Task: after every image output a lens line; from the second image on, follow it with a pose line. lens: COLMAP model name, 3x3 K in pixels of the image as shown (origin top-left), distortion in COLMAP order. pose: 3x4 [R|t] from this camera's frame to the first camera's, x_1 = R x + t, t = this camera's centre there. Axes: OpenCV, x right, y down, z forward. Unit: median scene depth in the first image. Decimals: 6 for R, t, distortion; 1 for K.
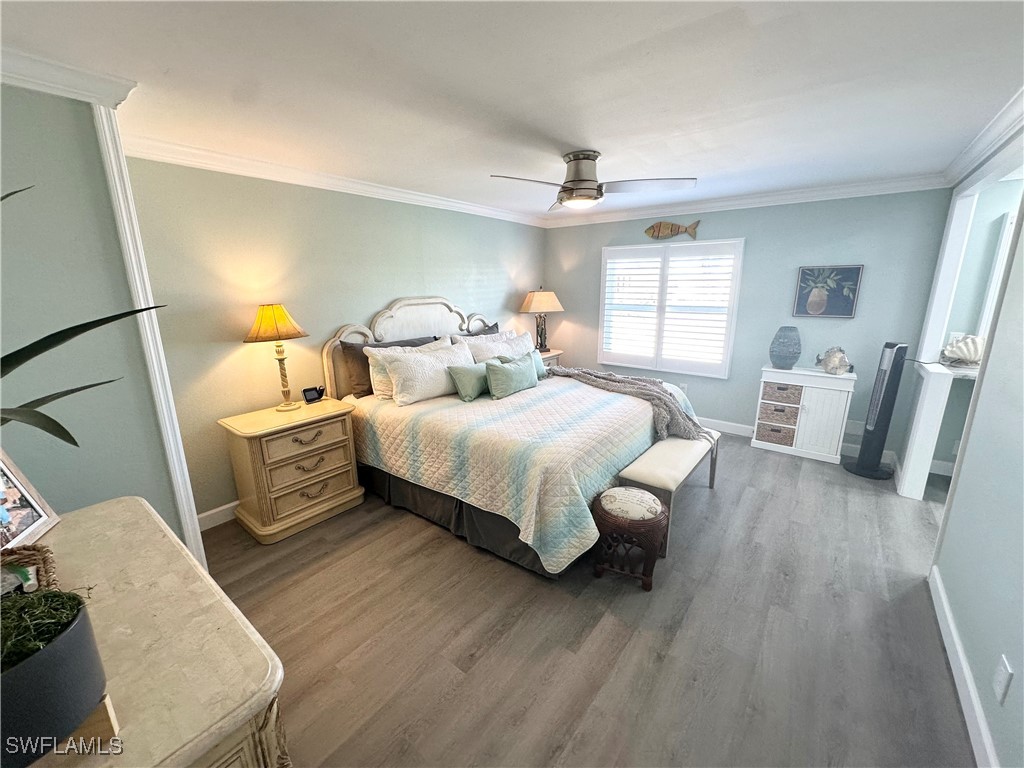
lens RADIAL K [[405.9, 0, 509.8], [0, 405.9, 386.0], [0, 0, 1]] dist [-0.003550, -0.000278]
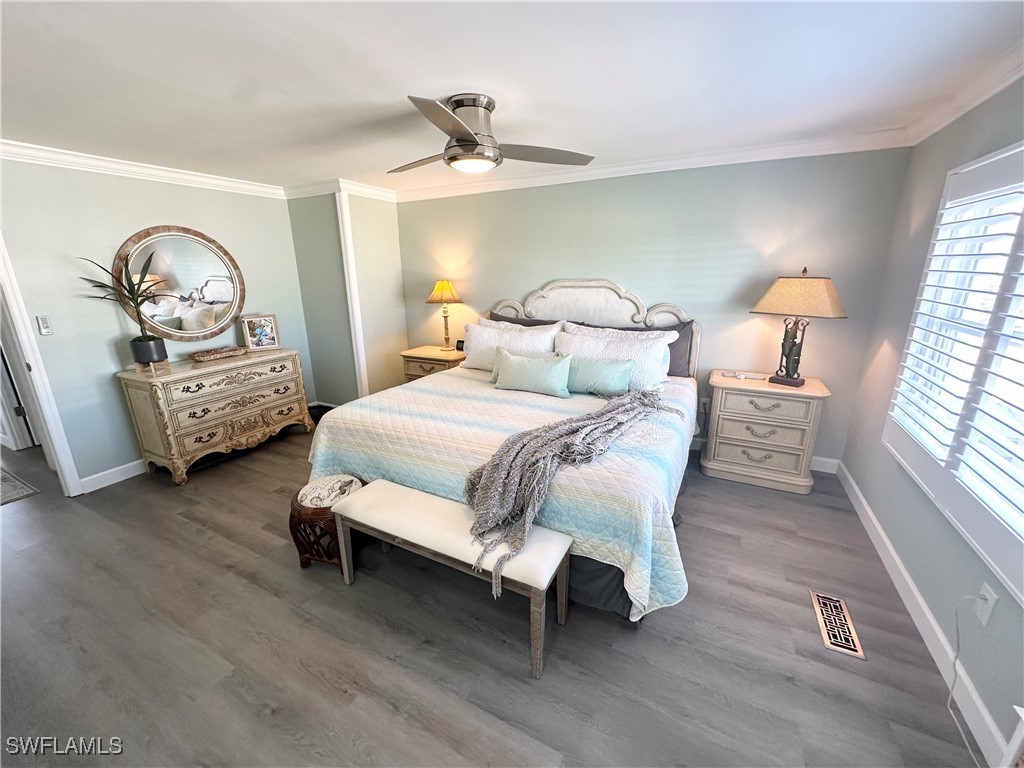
lens RADIAL K [[405.9, 0, 512.5], [0, 405.9, 384.7], [0, 0, 1]] dist [-0.003550, -0.000278]
pose [[0.199503, 0.277788, -0.939698, 0.839981], [-0.227784, 0.945854, 0.231247, -0.197632], [0.953054, 0.167914, 0.251976, 0.755985]]
